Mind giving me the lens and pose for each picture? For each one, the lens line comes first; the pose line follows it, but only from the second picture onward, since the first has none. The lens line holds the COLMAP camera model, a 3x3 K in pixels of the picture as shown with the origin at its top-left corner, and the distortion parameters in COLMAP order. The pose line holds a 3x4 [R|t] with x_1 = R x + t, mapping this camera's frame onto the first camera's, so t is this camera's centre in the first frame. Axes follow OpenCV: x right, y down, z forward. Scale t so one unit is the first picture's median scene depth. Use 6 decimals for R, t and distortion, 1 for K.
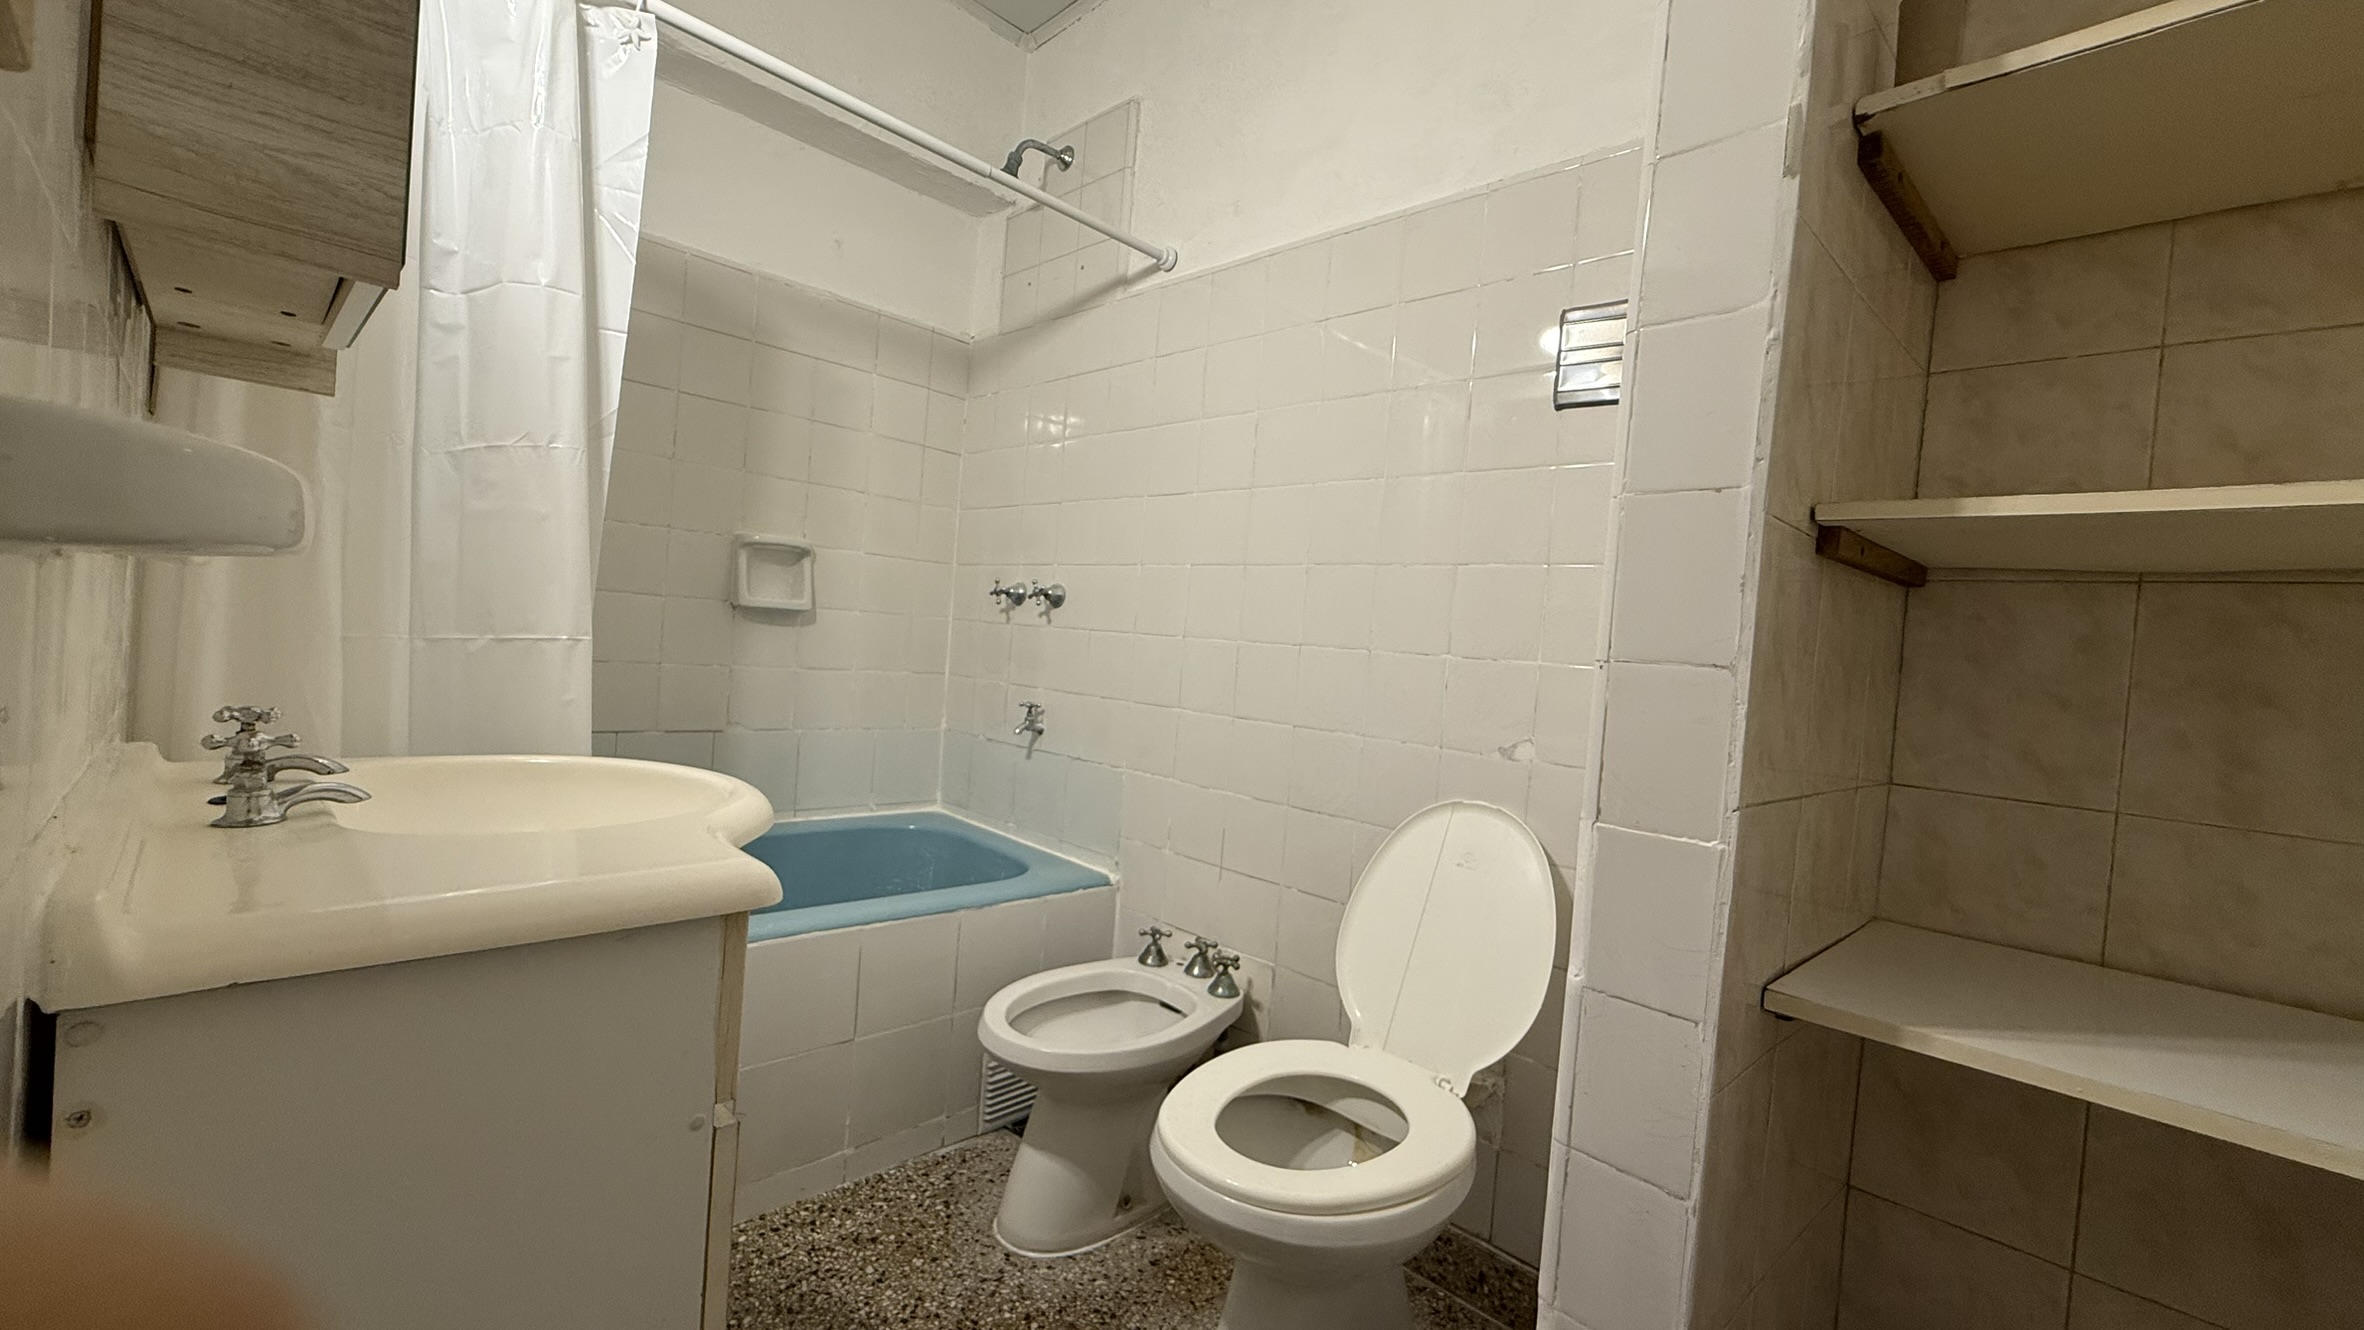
lens RADIAL K [[942.2, 0, 1179.3], [0, 942.2, 664.3], [0, 0, 1]] dist [-0.001209, 0.000717]
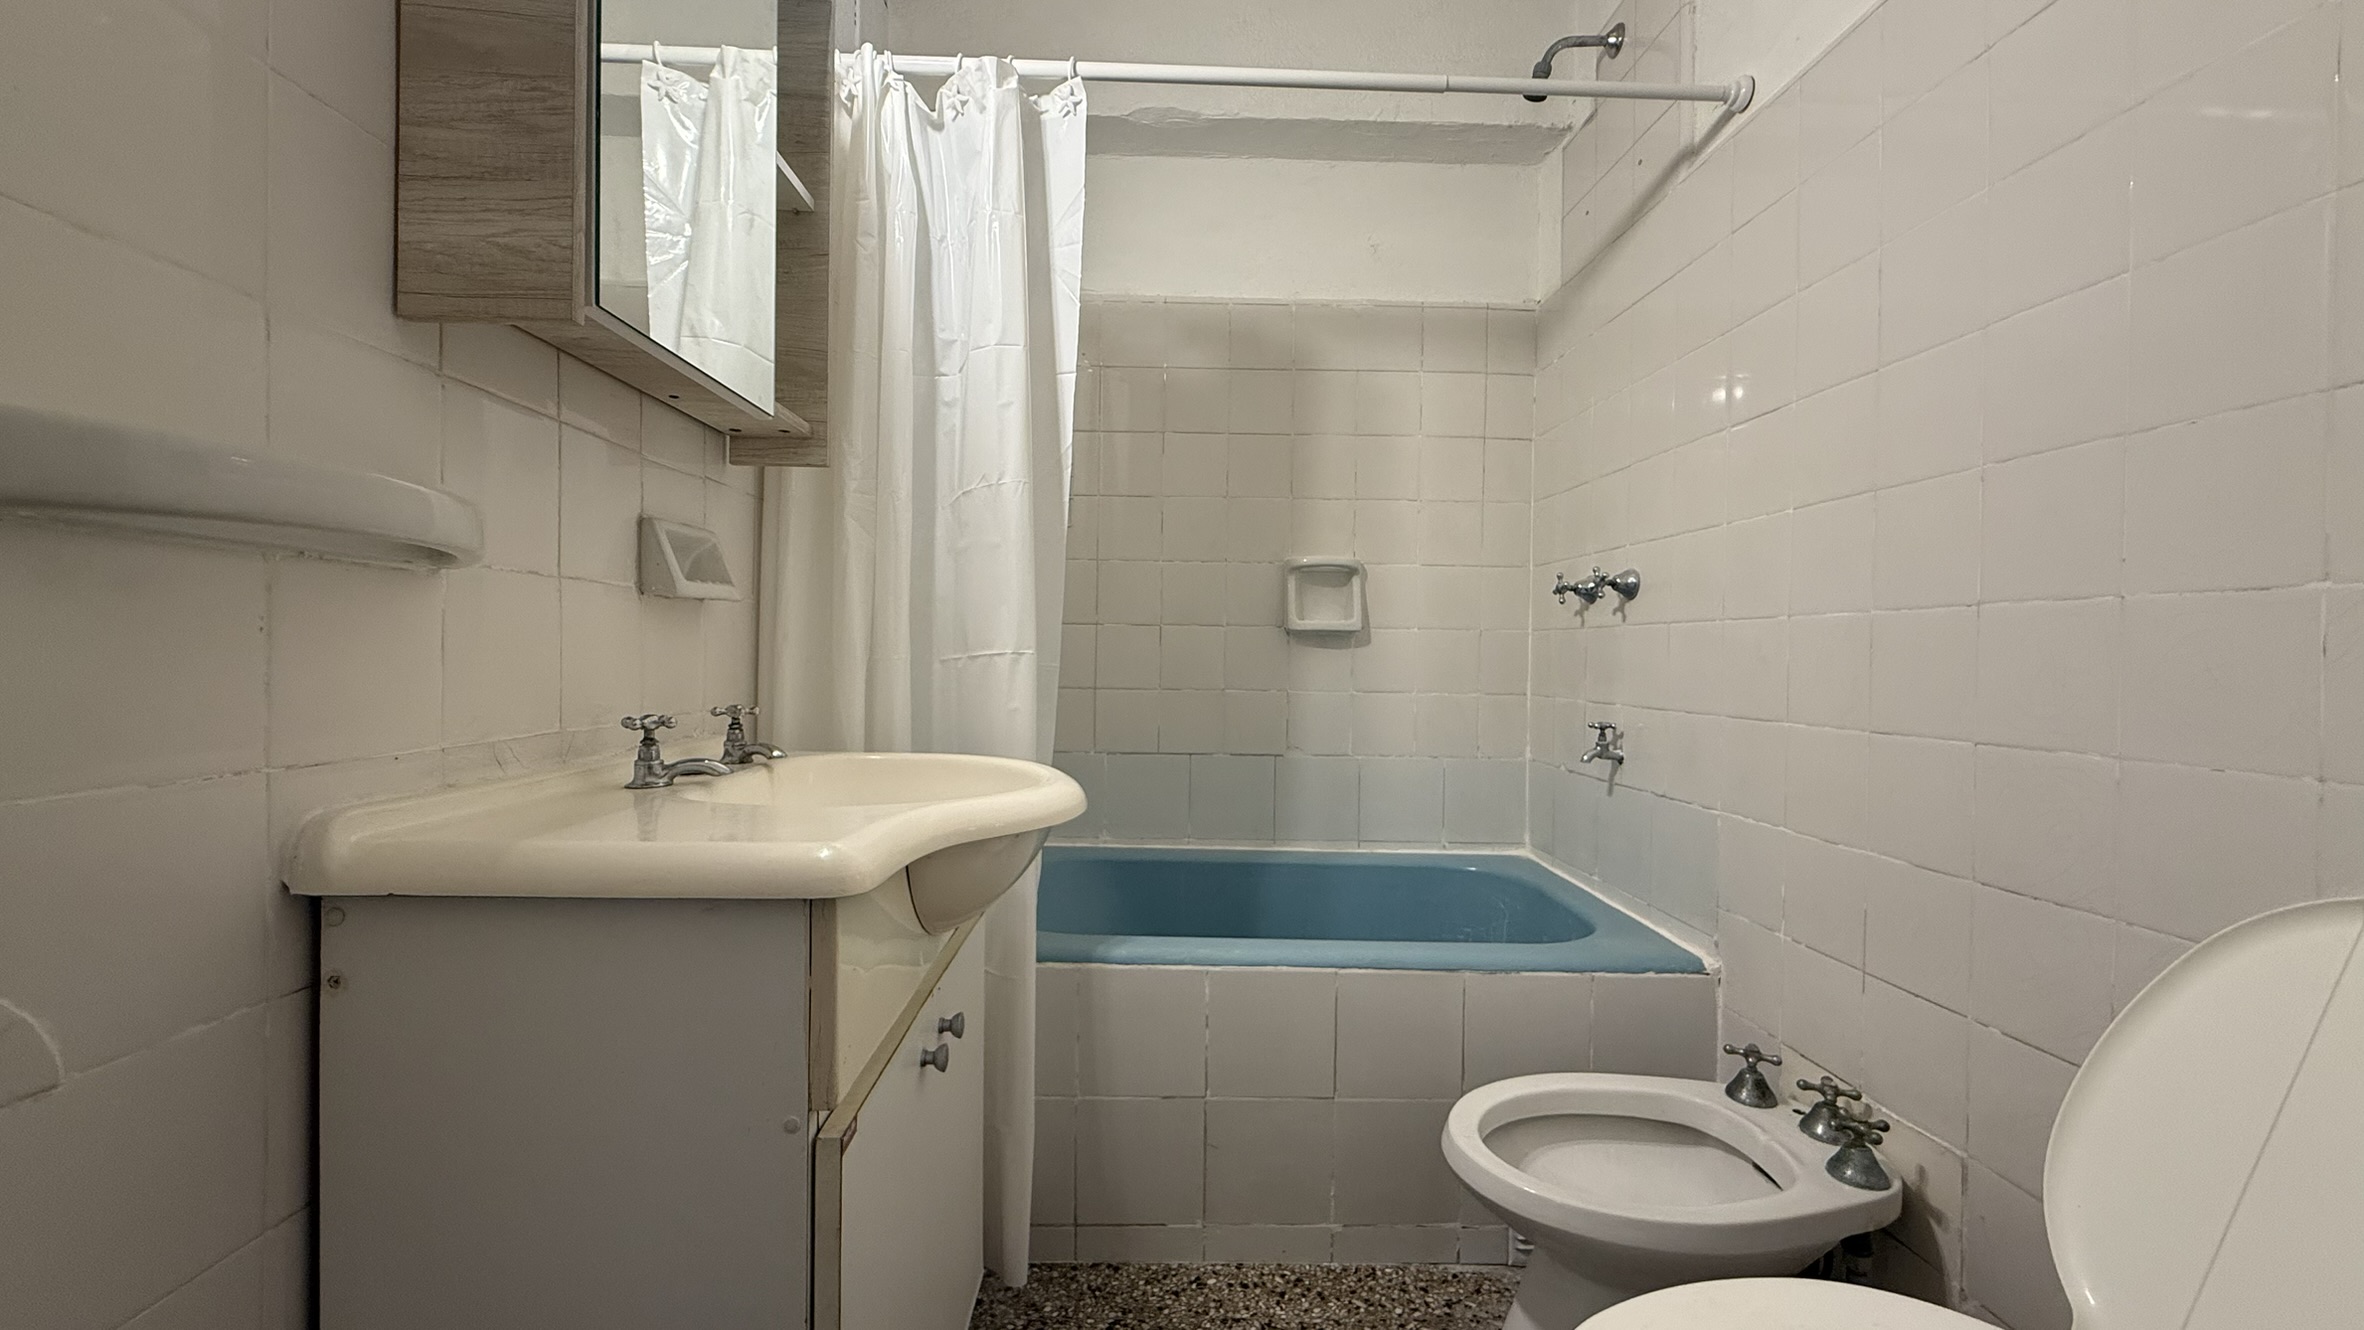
lens RADIAL K [[942.8, 0, 1175.5], [0, 942.8, 664.0], [0, 0, 1]] dist [-0.000025, 0.000276]
pose [[0.719924, -0.059913, -0.691462, 0.168100], [0.024027, 0.997821, -0.061442, 0.039443], [0.693637, 0.027620, 0.719795, 0.228833]]
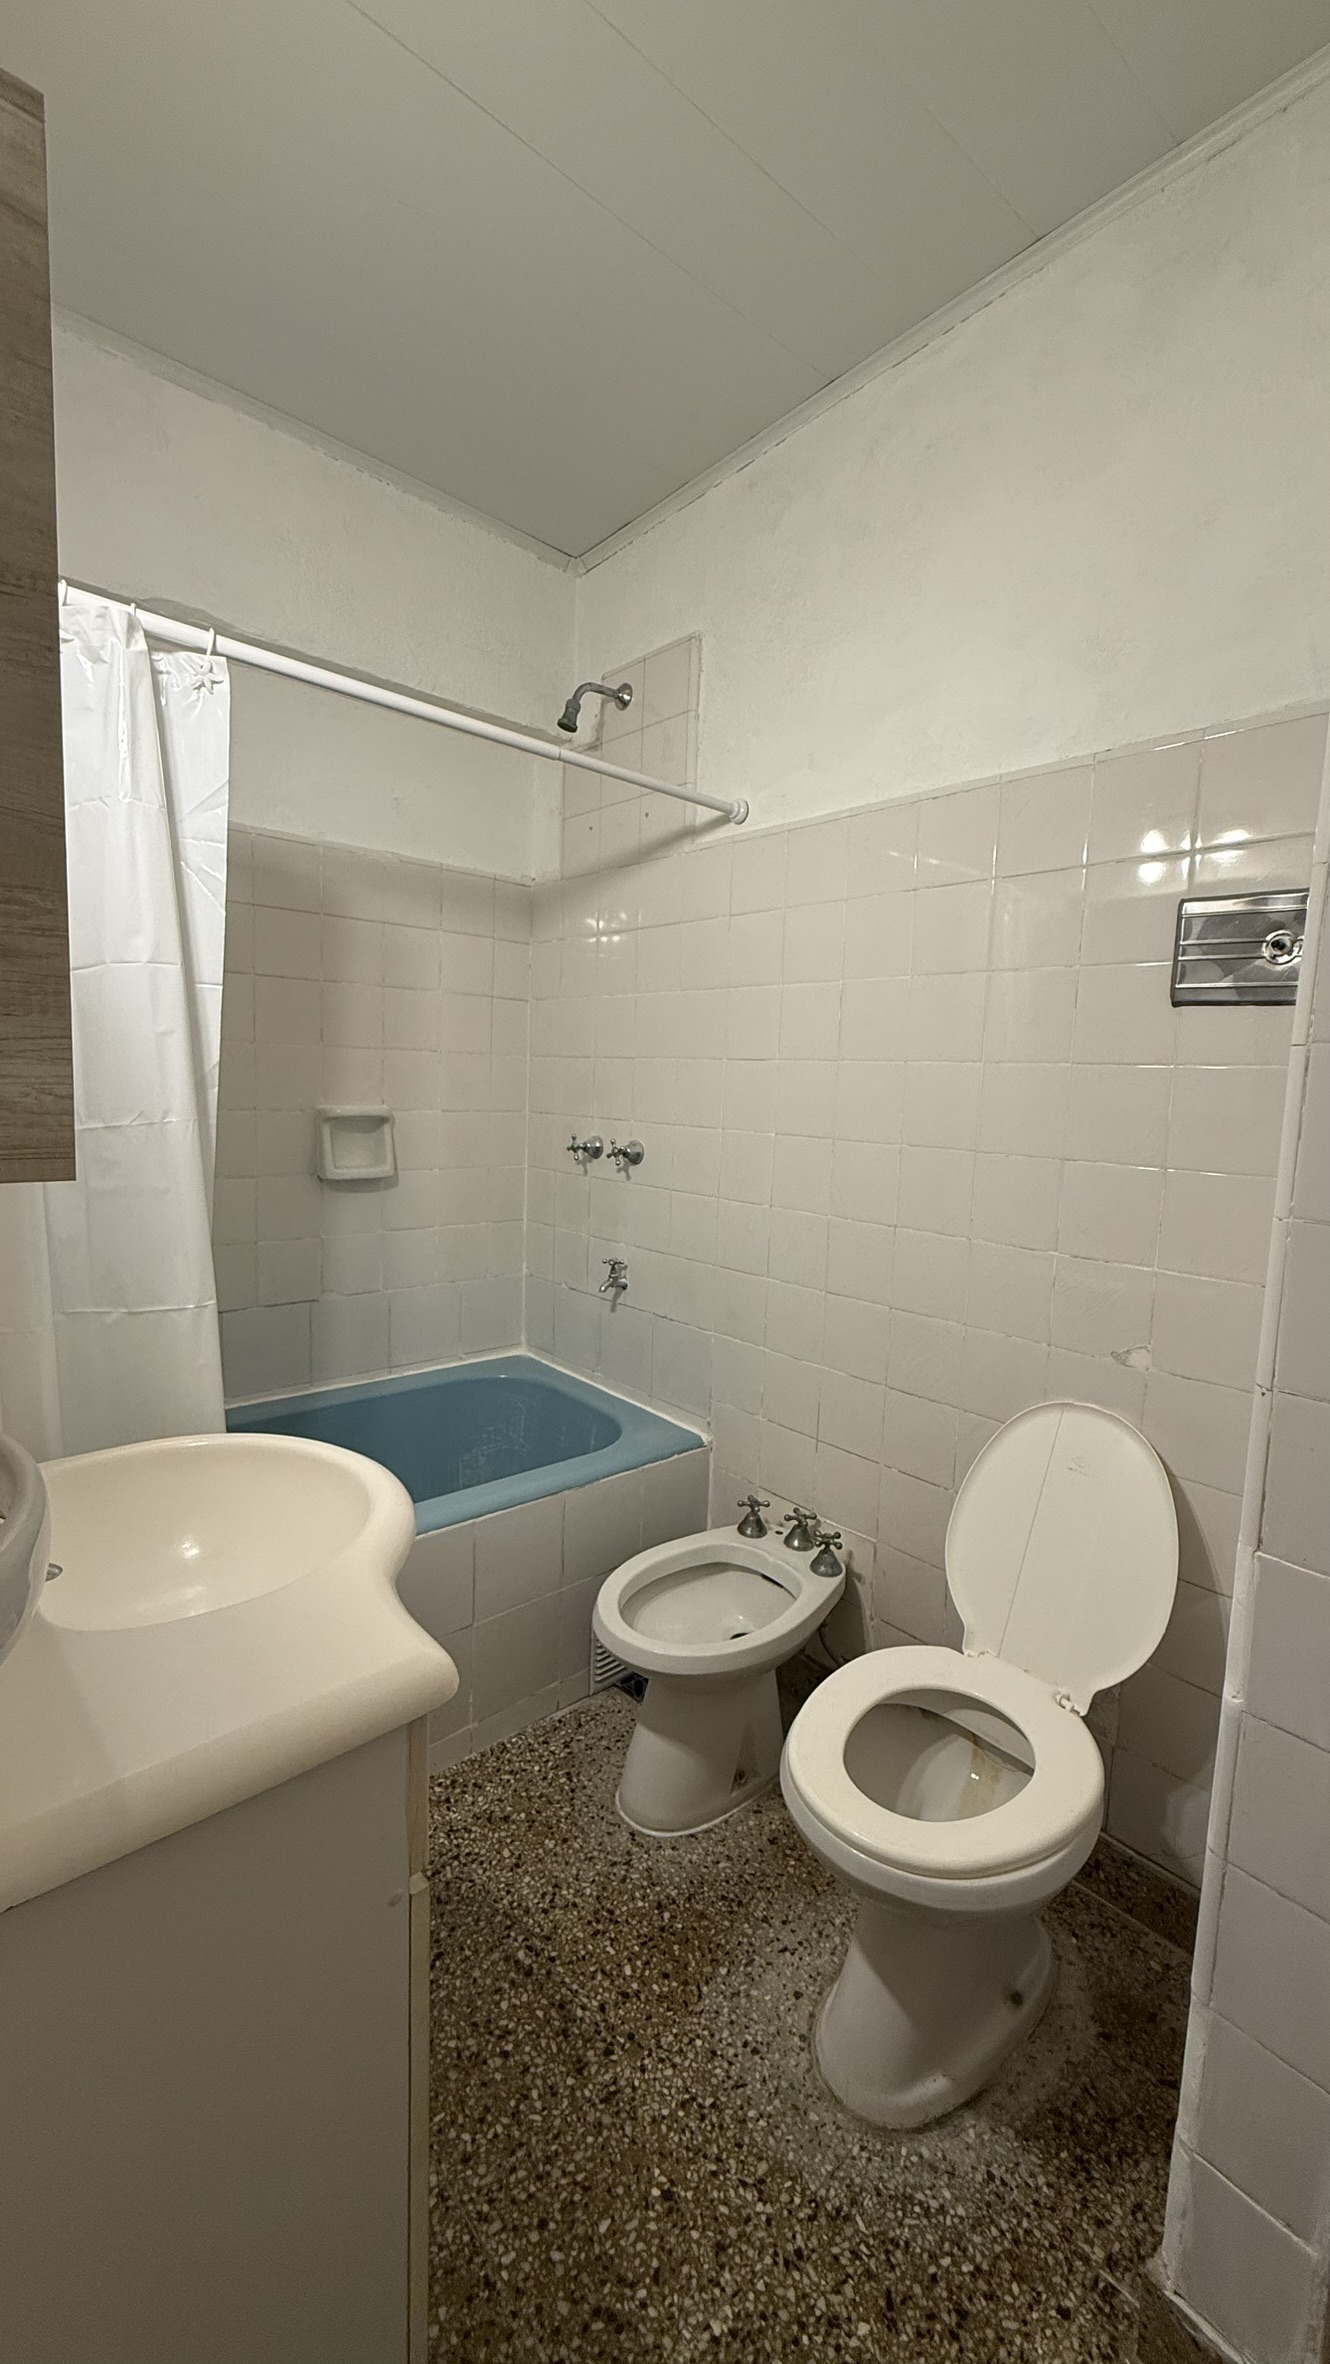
lens RADIAL K [[942.2, 0, 665.8], [0, 942.2, 1176.7], [0, 0, 1]] dist [-0.001209, 0.000717]
pose [[0.997302, -0.036560, -0.063658, -0.043535], [0.041293, 0.996352, 0.074686, -0.151568], [0.060695, -0.077113, 0.995173, 0.011032]]
